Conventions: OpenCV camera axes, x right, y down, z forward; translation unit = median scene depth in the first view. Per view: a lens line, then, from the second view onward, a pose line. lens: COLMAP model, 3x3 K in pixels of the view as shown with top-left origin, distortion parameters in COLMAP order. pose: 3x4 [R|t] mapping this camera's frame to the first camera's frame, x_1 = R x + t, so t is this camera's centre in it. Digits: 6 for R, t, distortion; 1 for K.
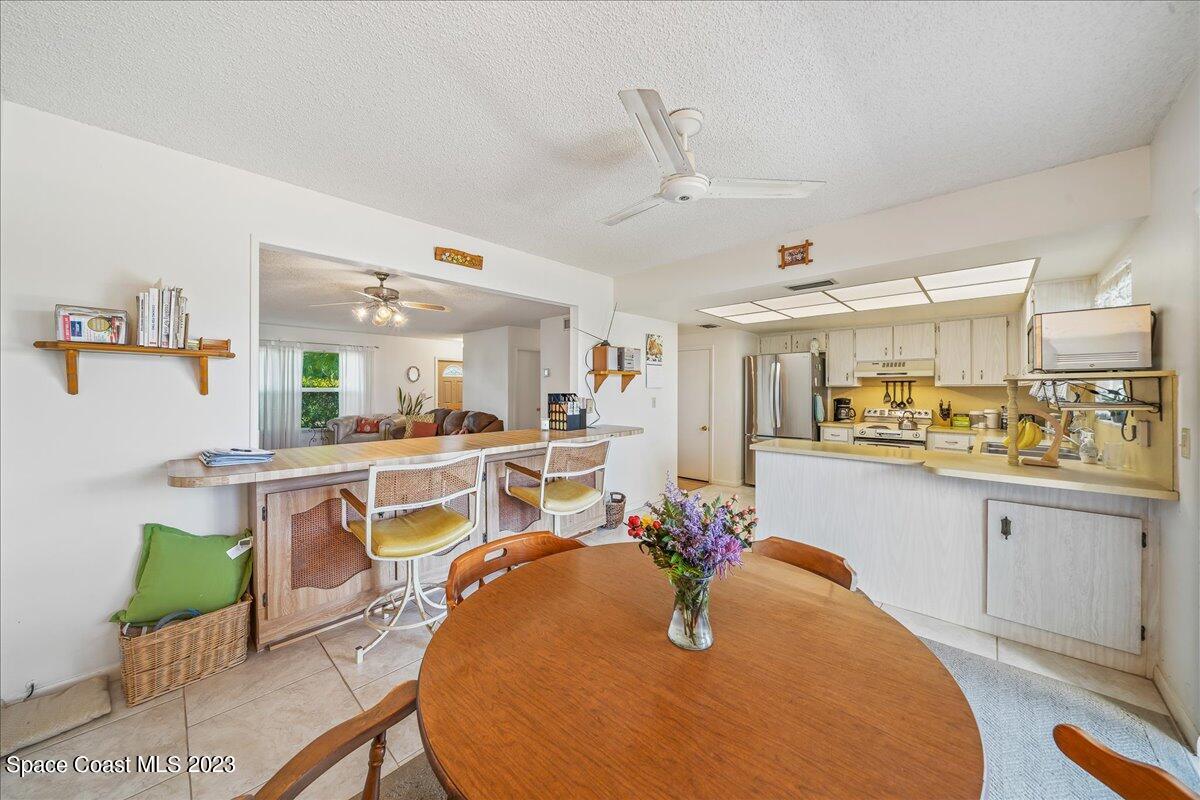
lens RADIAL K [[419.7, 0, 592.4], [0, 419.7, 390.3], [0, 0, 1]] dist [-0.005424, -0.000586]
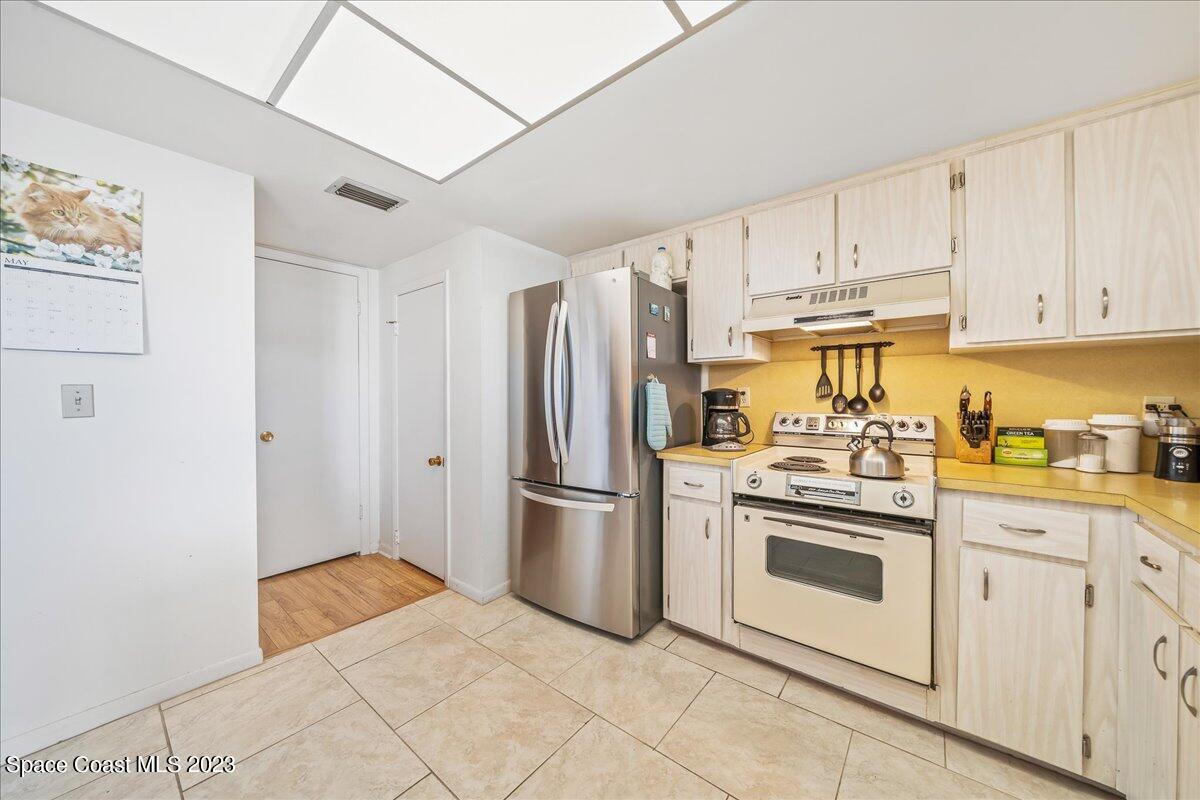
lens RADIAL K [[419.7, 0, 597.3], [0, 419.7, 398.5], [0, 0, 1]] dist [-0.005424, -0.000586]
pose [[0.996131, -0.006226, 0.087657, 0.486557], [0.005436, 0.999942, 0.009248, 0.026239], [-0.087709, -0.008736, 0.996108, 0.664673]]
